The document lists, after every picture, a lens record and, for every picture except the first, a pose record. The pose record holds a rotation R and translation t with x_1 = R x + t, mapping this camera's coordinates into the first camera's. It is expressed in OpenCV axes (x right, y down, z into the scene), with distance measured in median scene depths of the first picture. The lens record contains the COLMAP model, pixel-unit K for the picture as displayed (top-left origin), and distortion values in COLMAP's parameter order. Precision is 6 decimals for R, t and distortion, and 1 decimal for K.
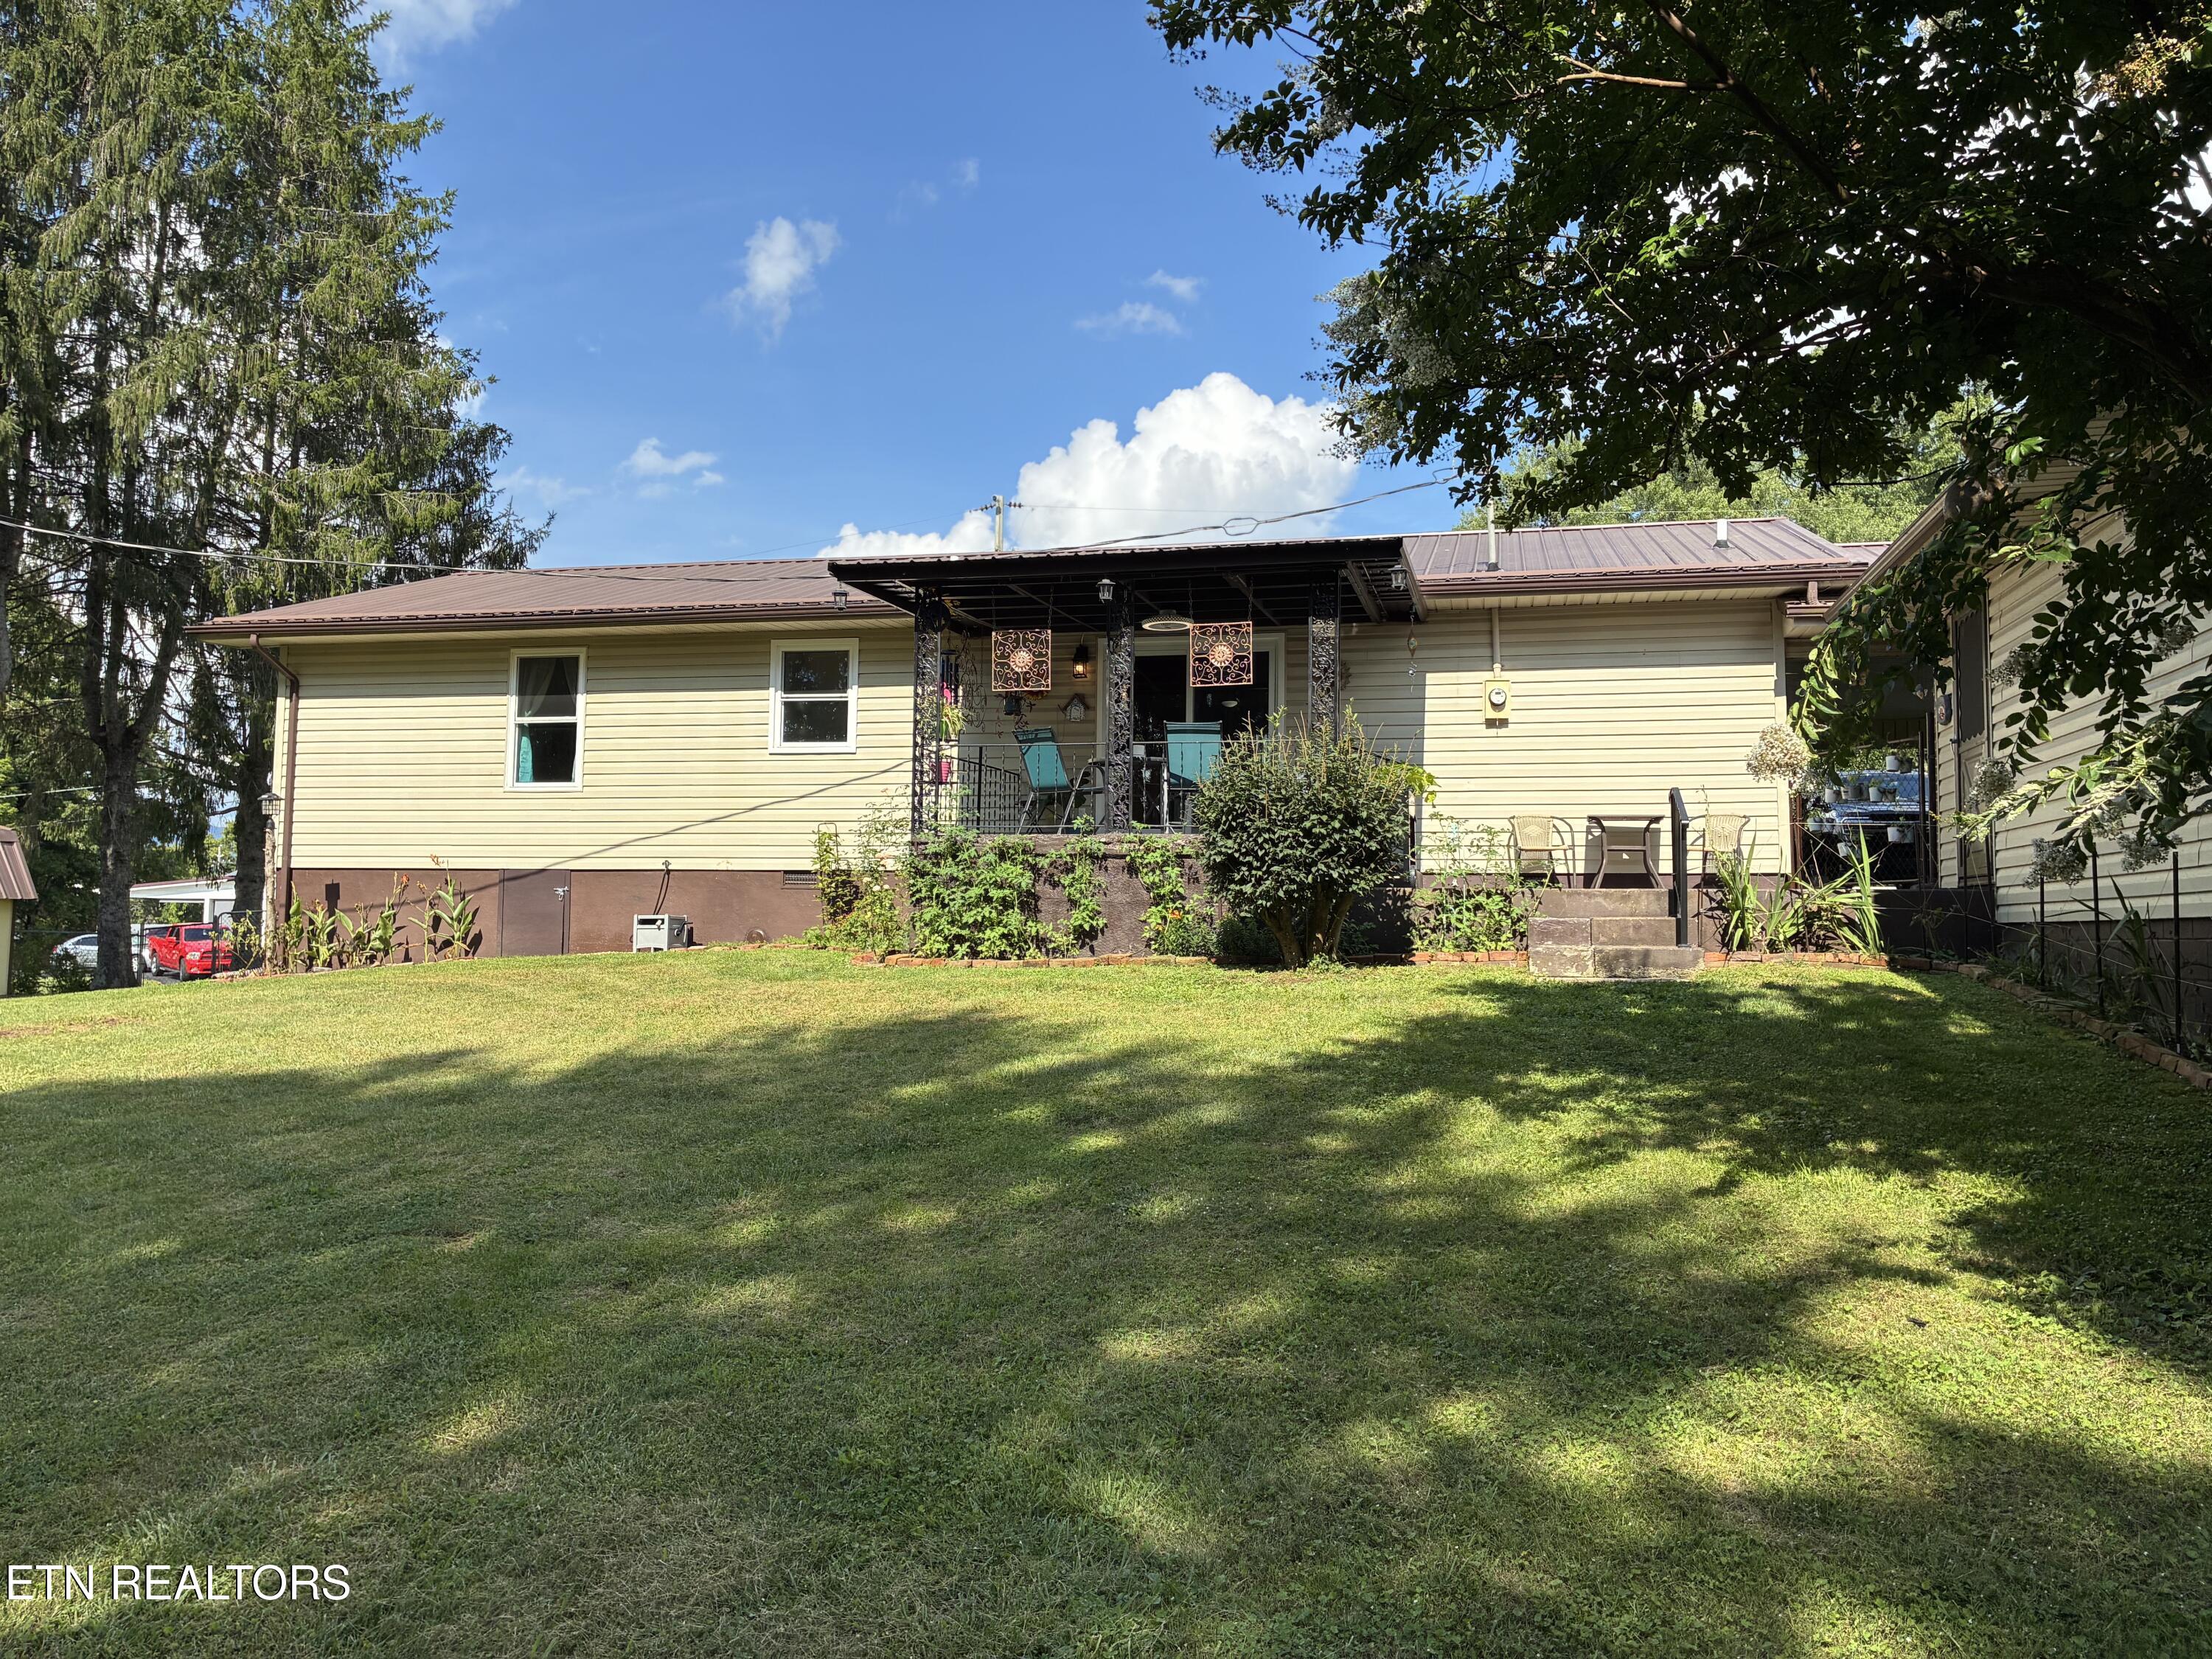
lens RADIAL K [[1696.8, 0, 1093.9], [0, 1696.8, 826.9], [0, 0, 1]] dist [0.042703, -0.022181]
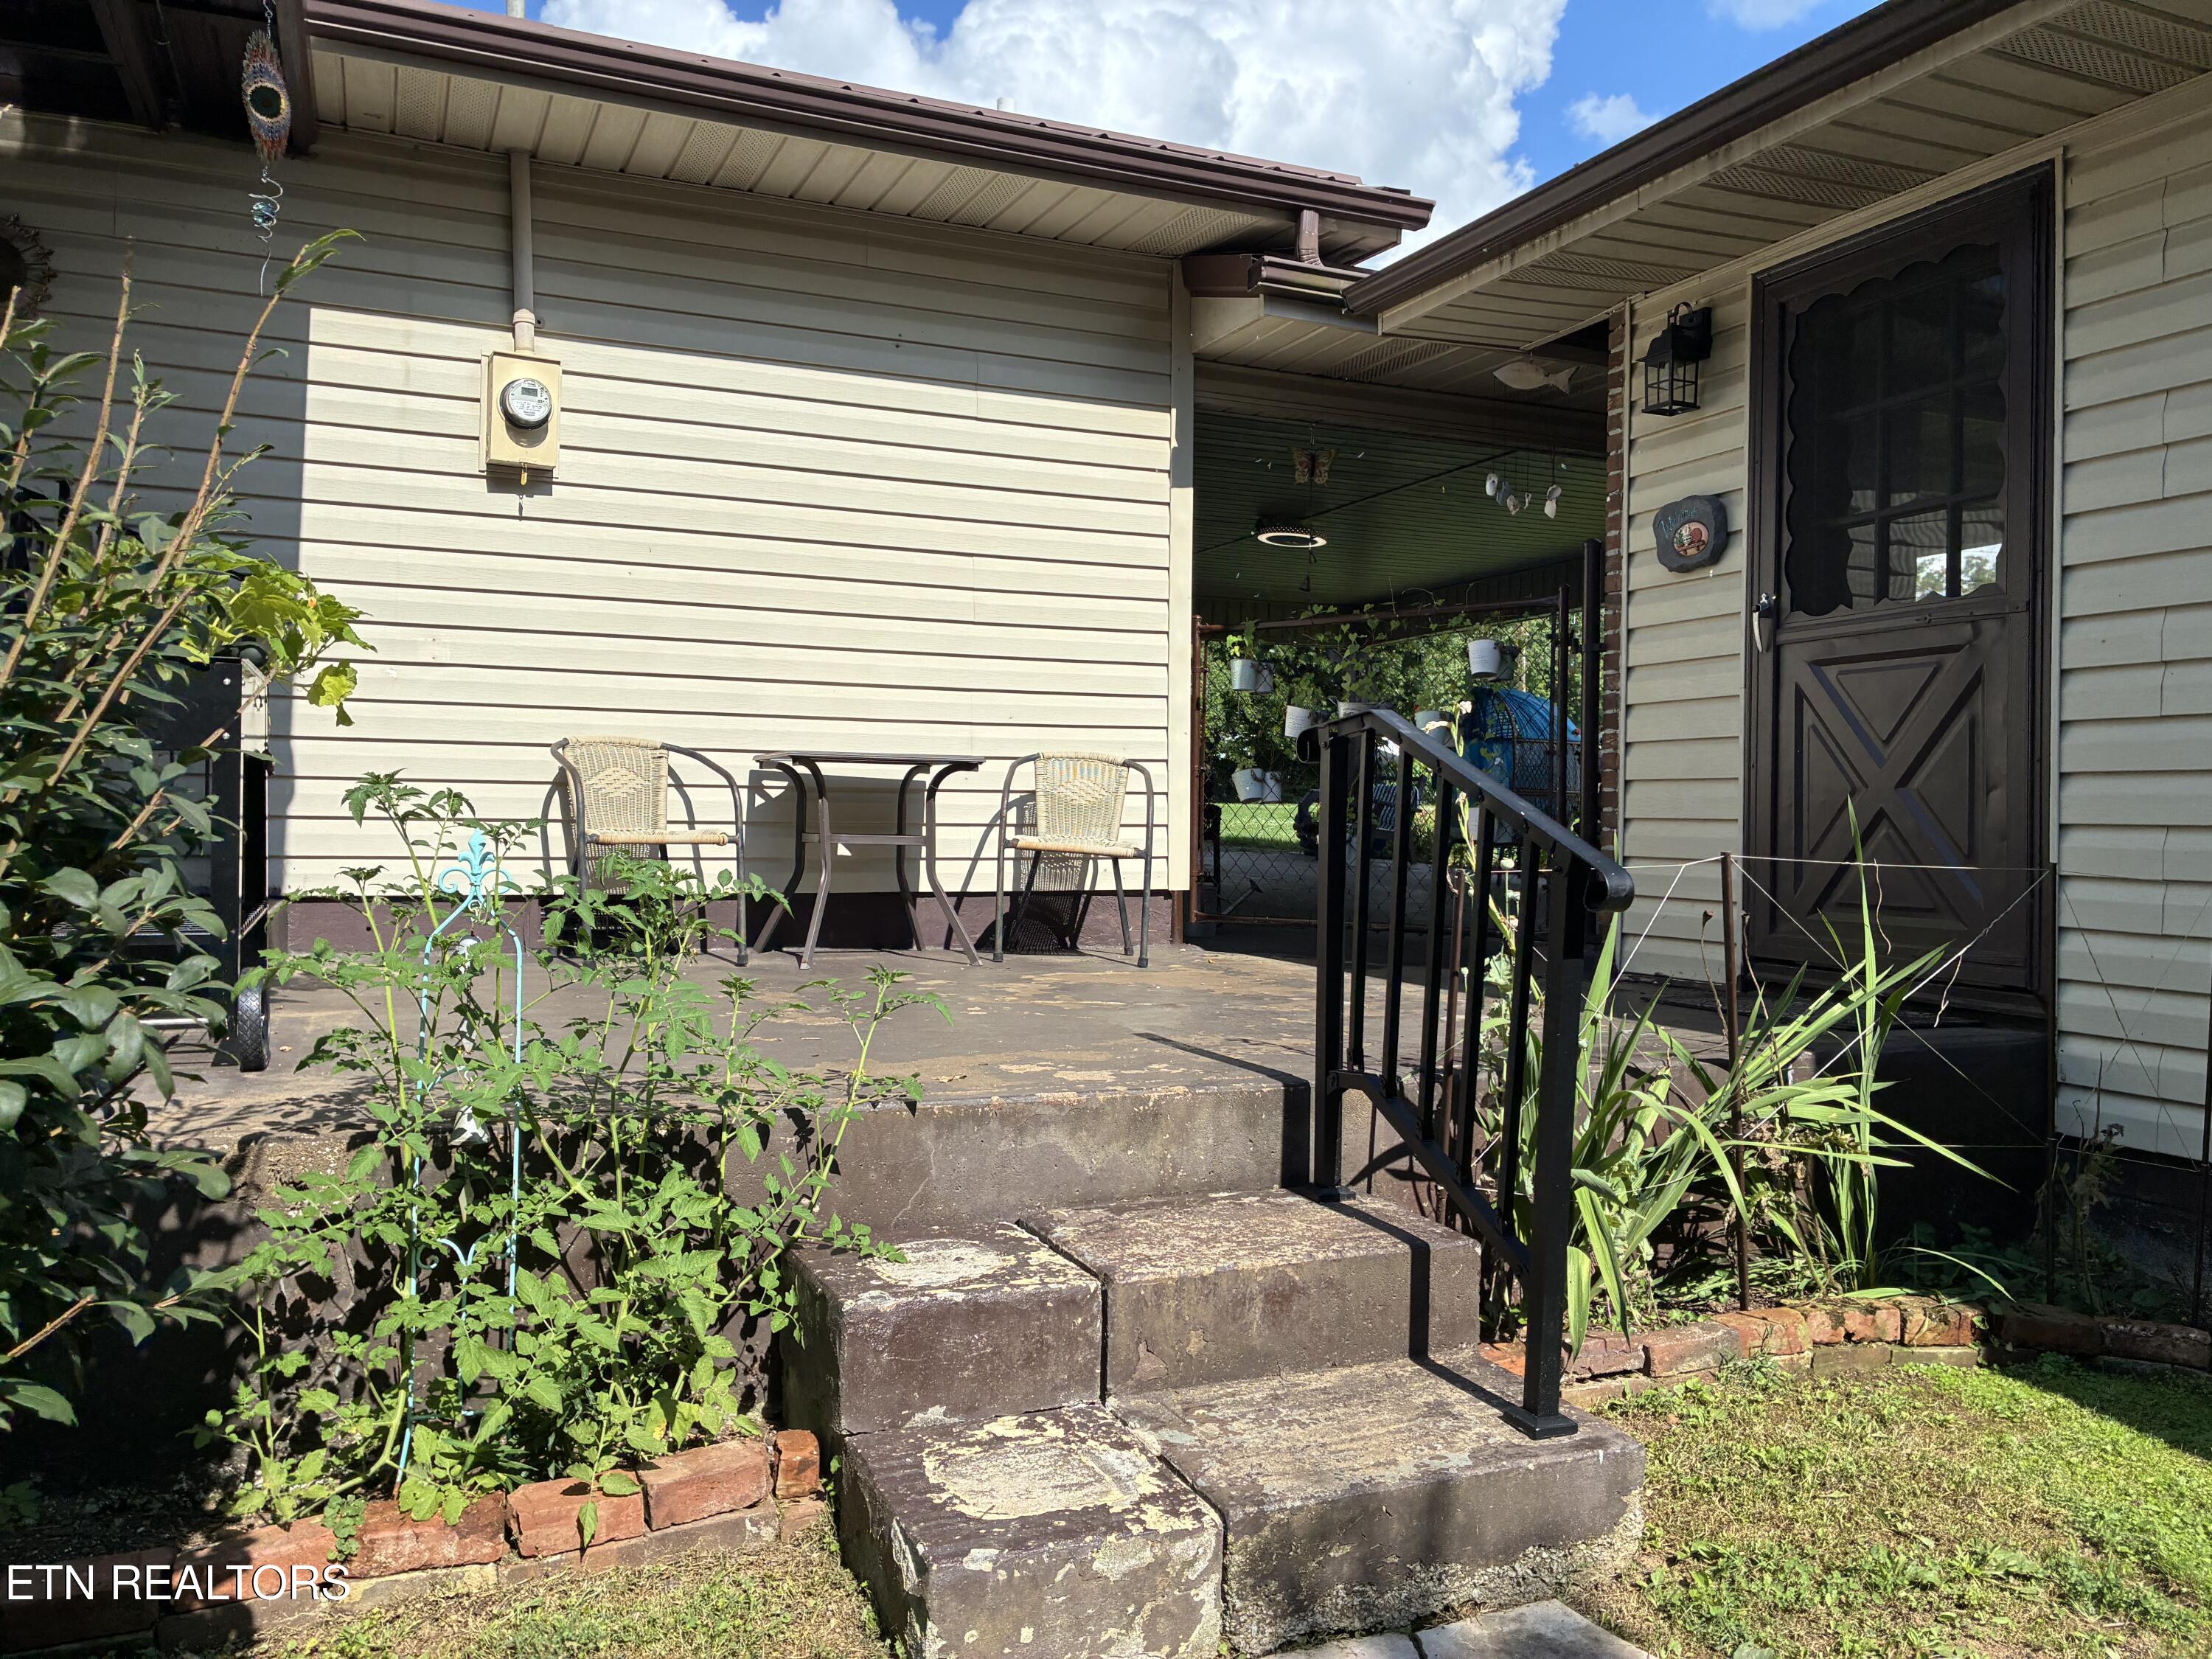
lens RADIAL K [[1696.8, 0, 1079.0], [0, 1696.8, 770.7], [0, 0, 1]] dist [0.042703, -0.022181]
pose [[0.805052, 0.015890, 0.592991, 0.138139], [-0.041776, 0.998678, 0.029955, -0.017675], [-0.591731, -0.048888, 0.804652, 0.738160]]
